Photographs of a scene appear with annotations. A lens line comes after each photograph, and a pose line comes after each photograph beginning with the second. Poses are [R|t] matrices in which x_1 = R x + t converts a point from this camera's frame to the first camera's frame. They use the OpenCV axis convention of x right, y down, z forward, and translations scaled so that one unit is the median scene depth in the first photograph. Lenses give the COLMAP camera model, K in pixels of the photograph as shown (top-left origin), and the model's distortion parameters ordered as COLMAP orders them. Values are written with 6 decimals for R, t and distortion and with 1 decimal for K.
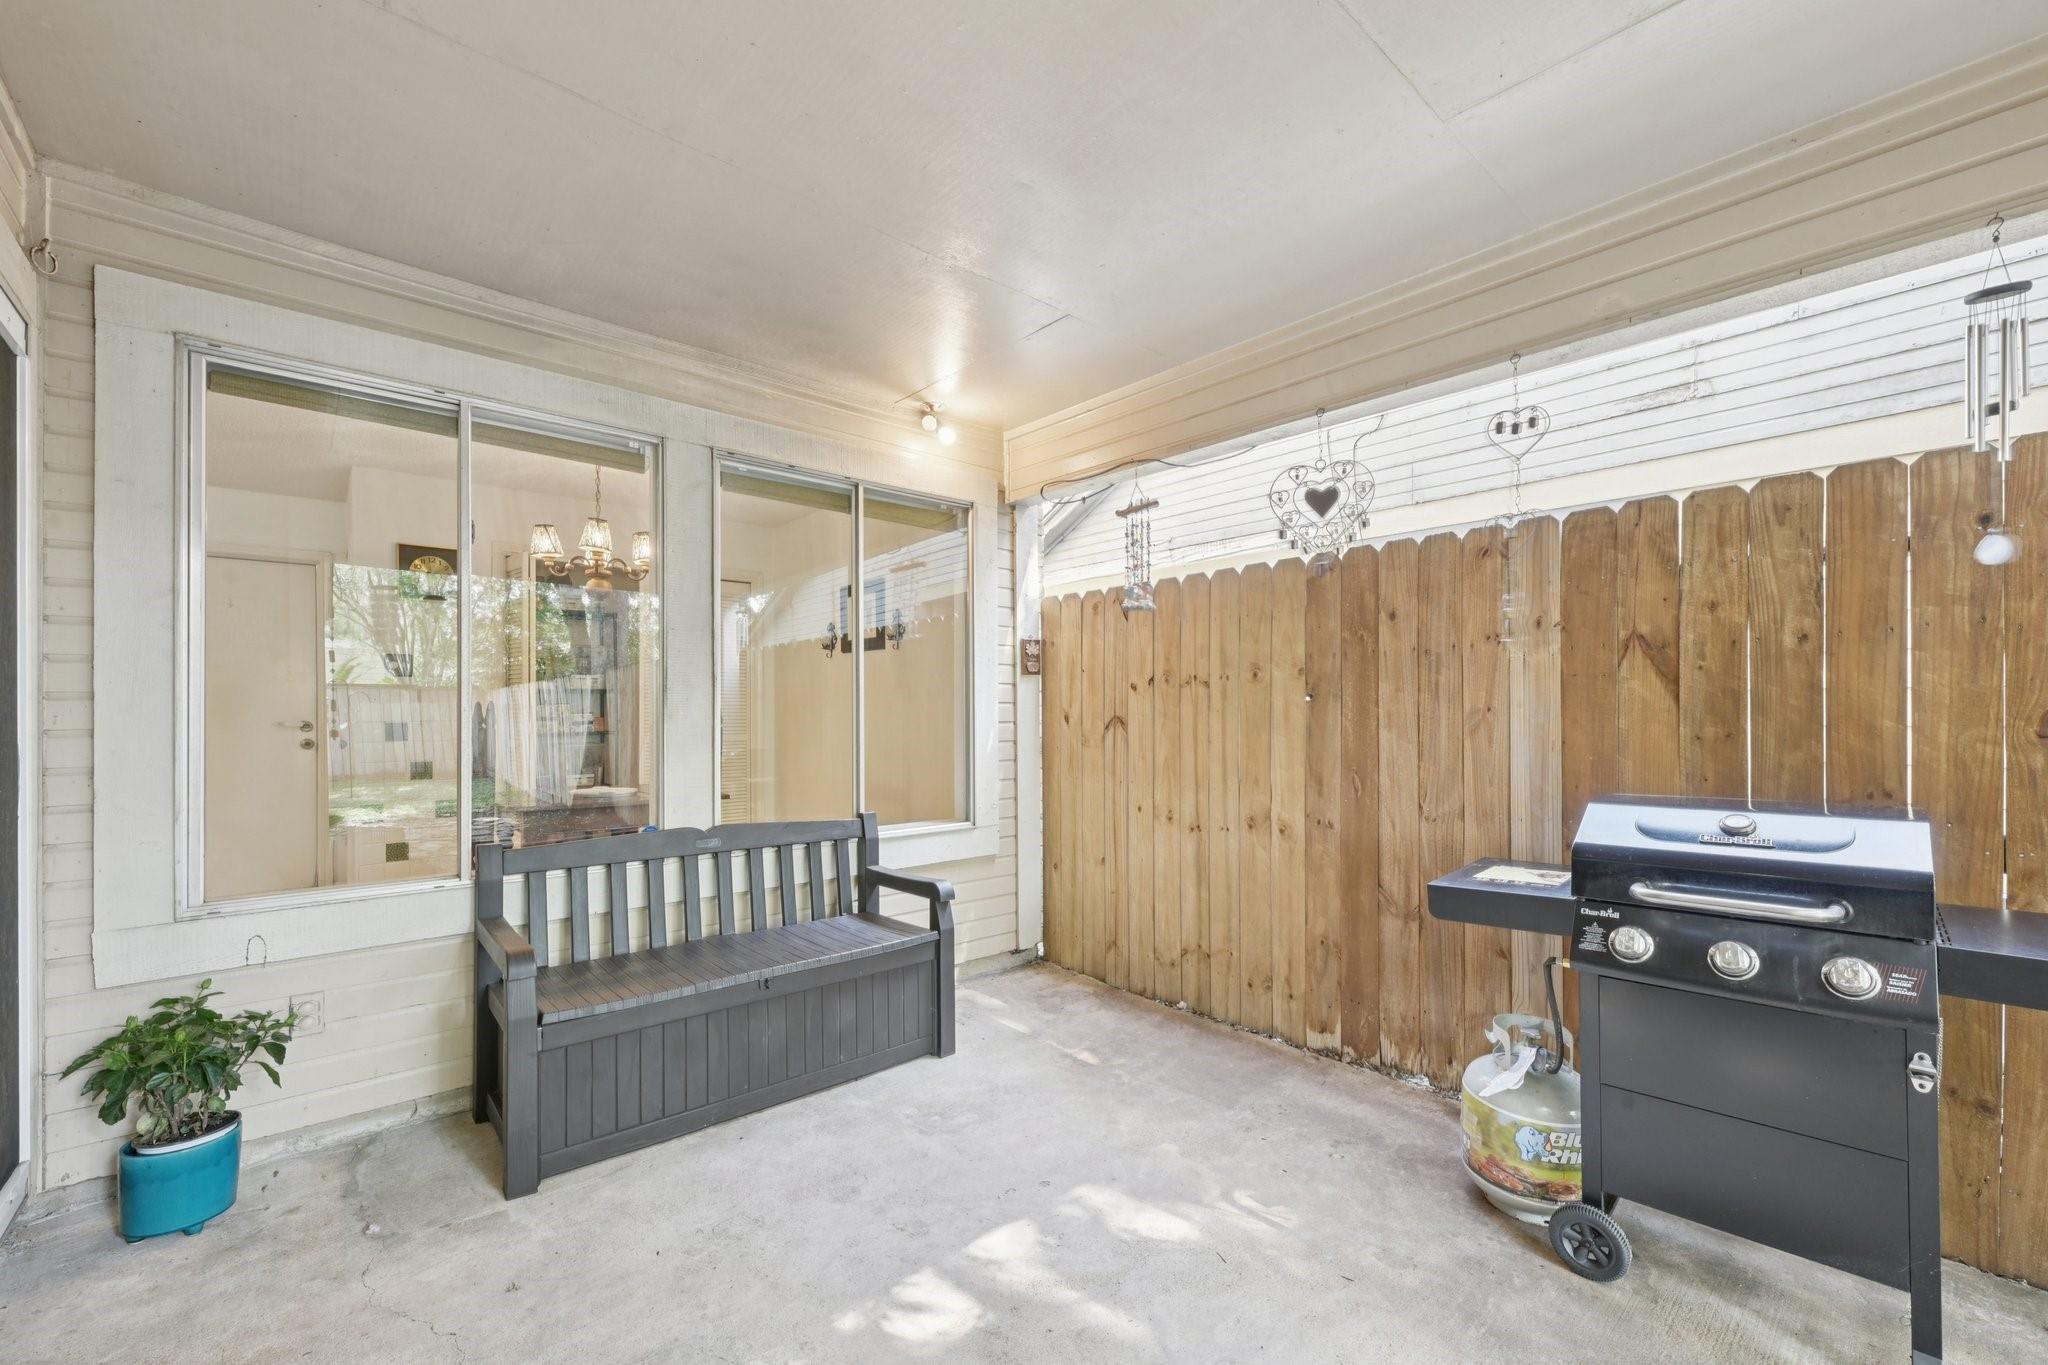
lens RADIAL K [[825.3, 0, 1033.4], [0, 825.3, 705.0], [0, 0, 1]] dist [0.001434, 0.000117]
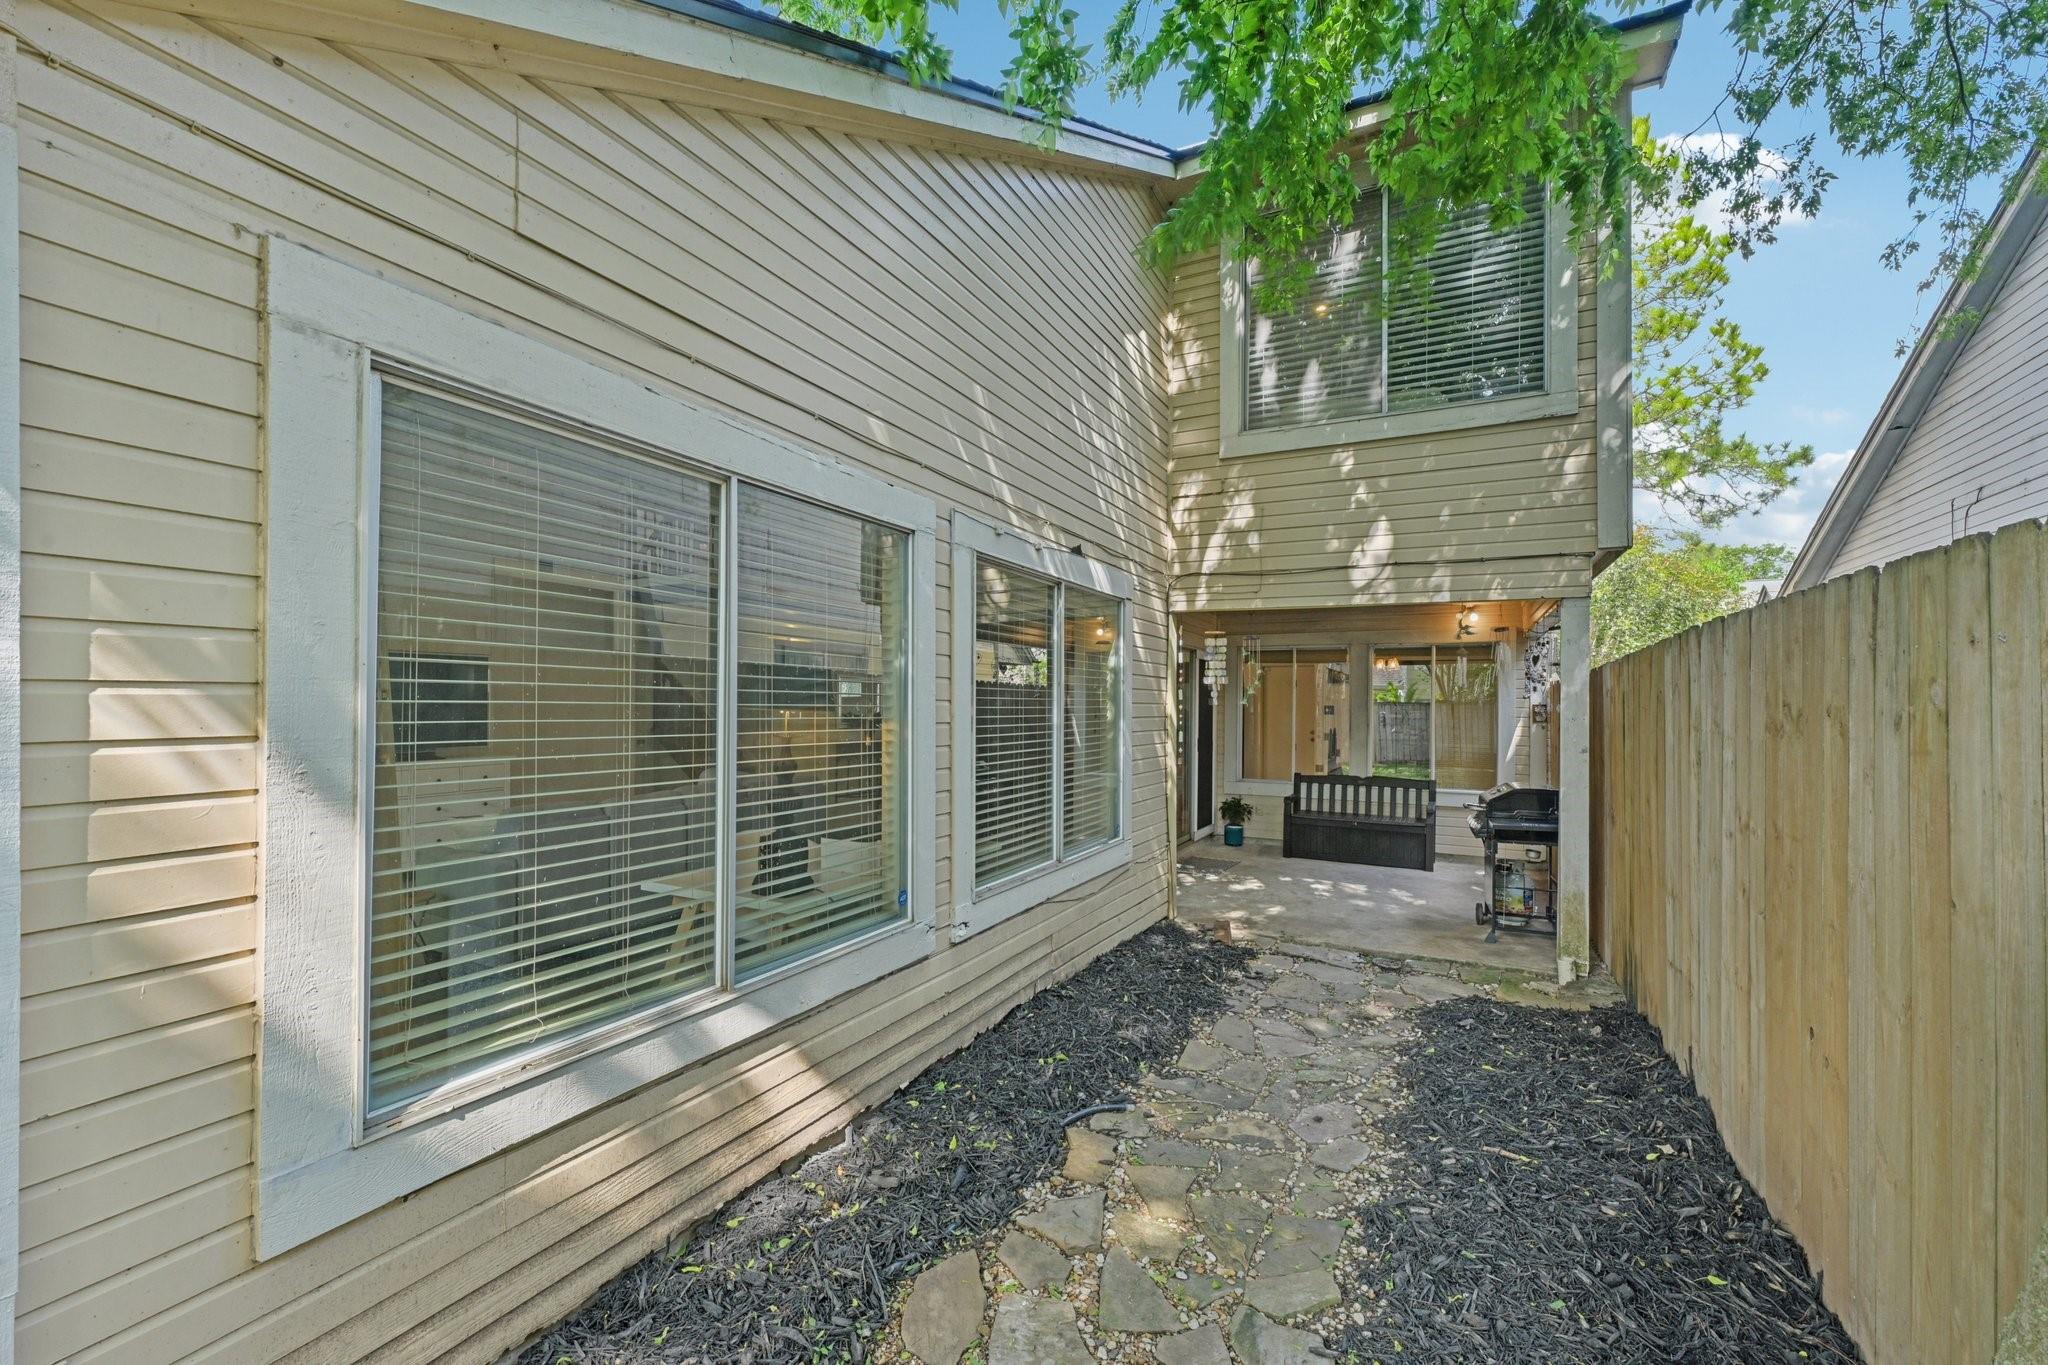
lens RADIAL K [[825.3, 0, 1033.4], [0, 825.3, 705.0], [0, 0, 1]] dist [0.001434, 0.000117]
pose [[0.359742, 0.004888, -0.933039, 2.407083], [-0.001190, 0.999988, 0.004780, -0.147644], [0.933051, -0.000610, 0.359744, -1.432449]]
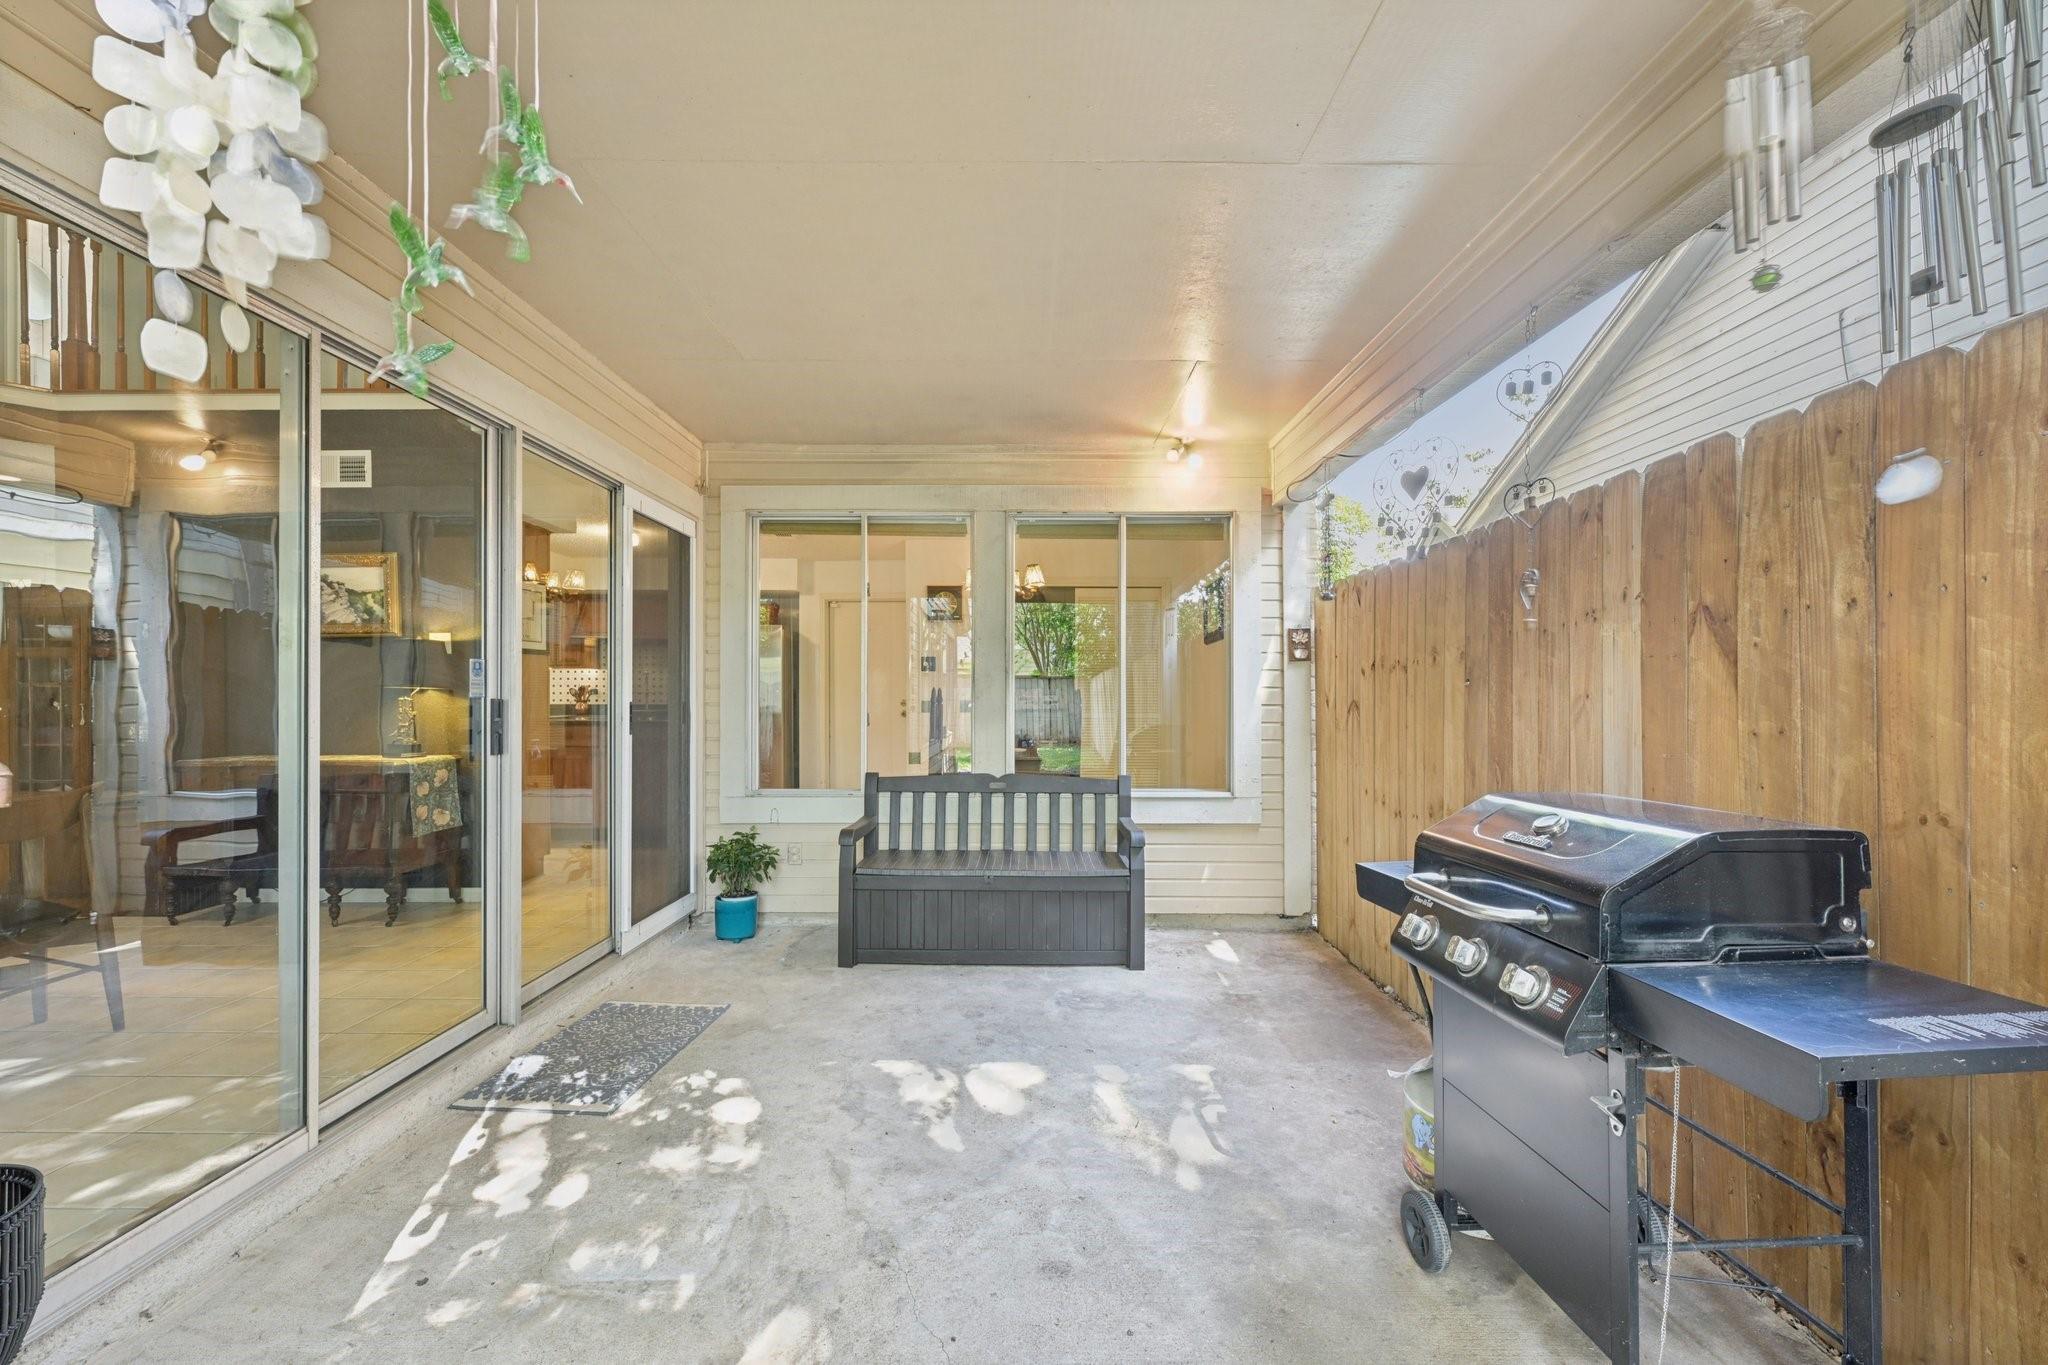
lens RADIAL K [[812.7, 0, 1029.1], [0, 812.7, 688.6], [0, 0, 1]] dist [0.000024, 0.000114]
pose [[0.746770, -0.001157, -0.665082, 0.753169], [0.002519, 0.999996, 0.001088, -0.006007], [0.665078, -0.002487, 0.746770, -0.038353]]
